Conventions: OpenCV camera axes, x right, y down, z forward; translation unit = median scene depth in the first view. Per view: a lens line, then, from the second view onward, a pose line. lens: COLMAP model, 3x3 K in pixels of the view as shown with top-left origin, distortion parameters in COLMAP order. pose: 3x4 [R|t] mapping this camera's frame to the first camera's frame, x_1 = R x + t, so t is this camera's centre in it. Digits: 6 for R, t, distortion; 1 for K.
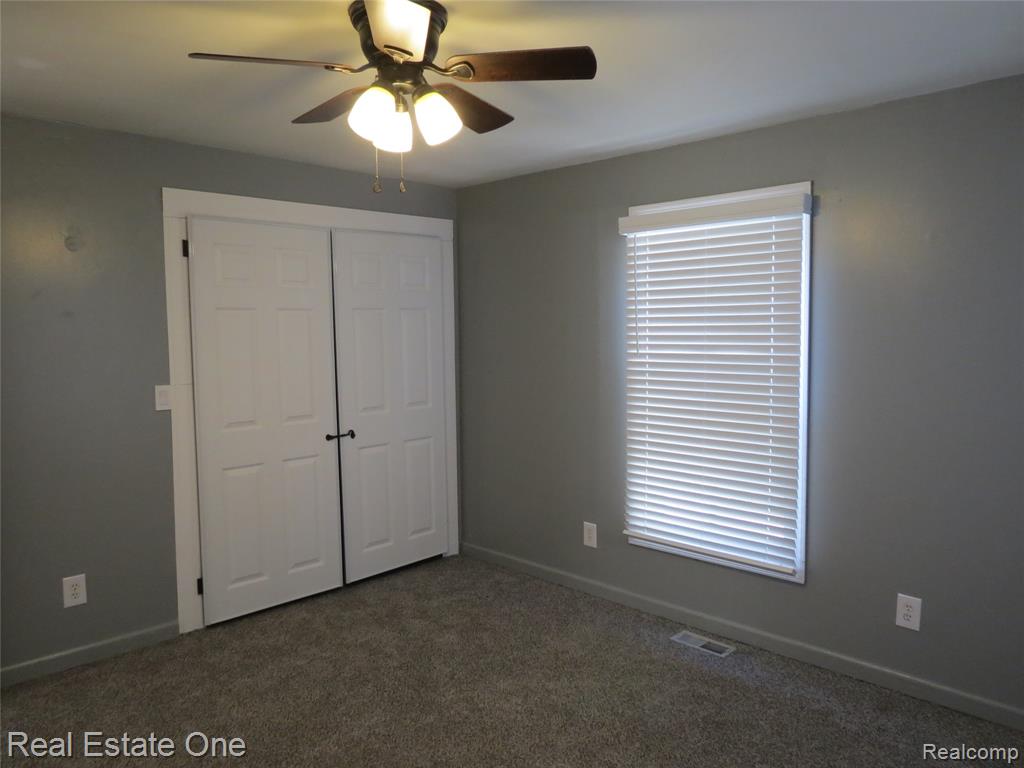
lens RADIAL K [[725.8, 0, 511.8], [0, 725.8, 380.2], [0, 0, 1]] dist [-0.030933, 0.007503]
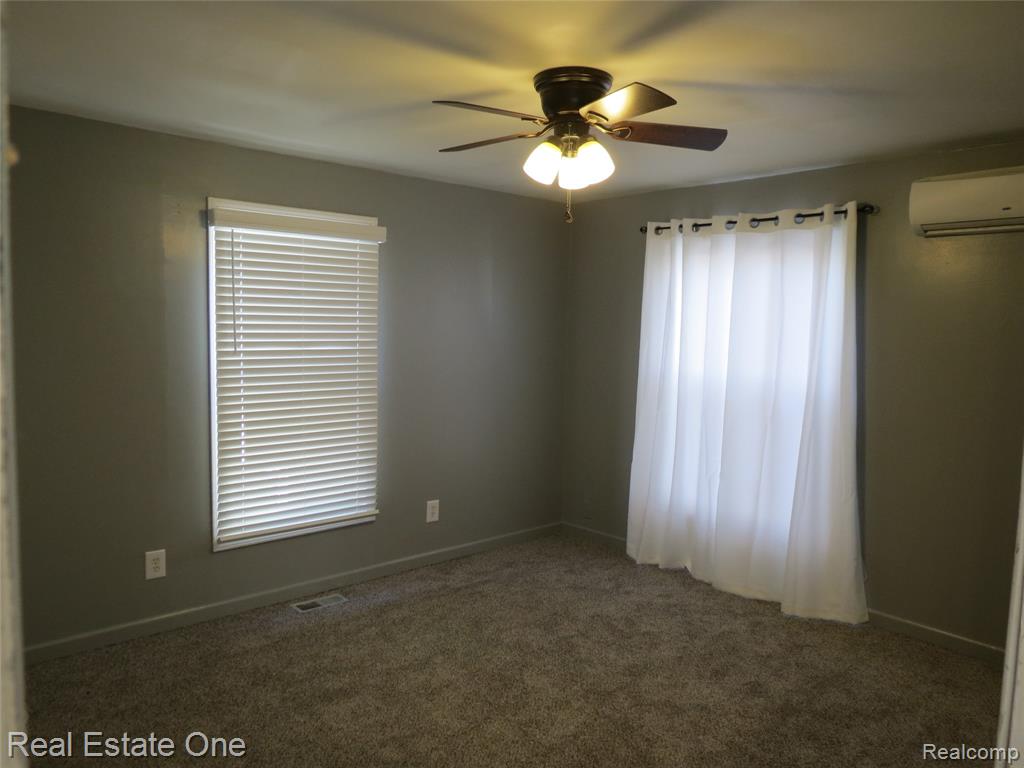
lens RADIAL K [[725.8, 0, 511.4], [0, 725.8, 386.2], [0, 0, 1]] dist [-0.030933, 0.007503]
pose [[0.056104, -0.077702, 0.995397, -0.843801], [0.052397, 0.995822, 0.074782, -0.047444], [-0.997049, 0.047960, 0.059941, 0.620244]]
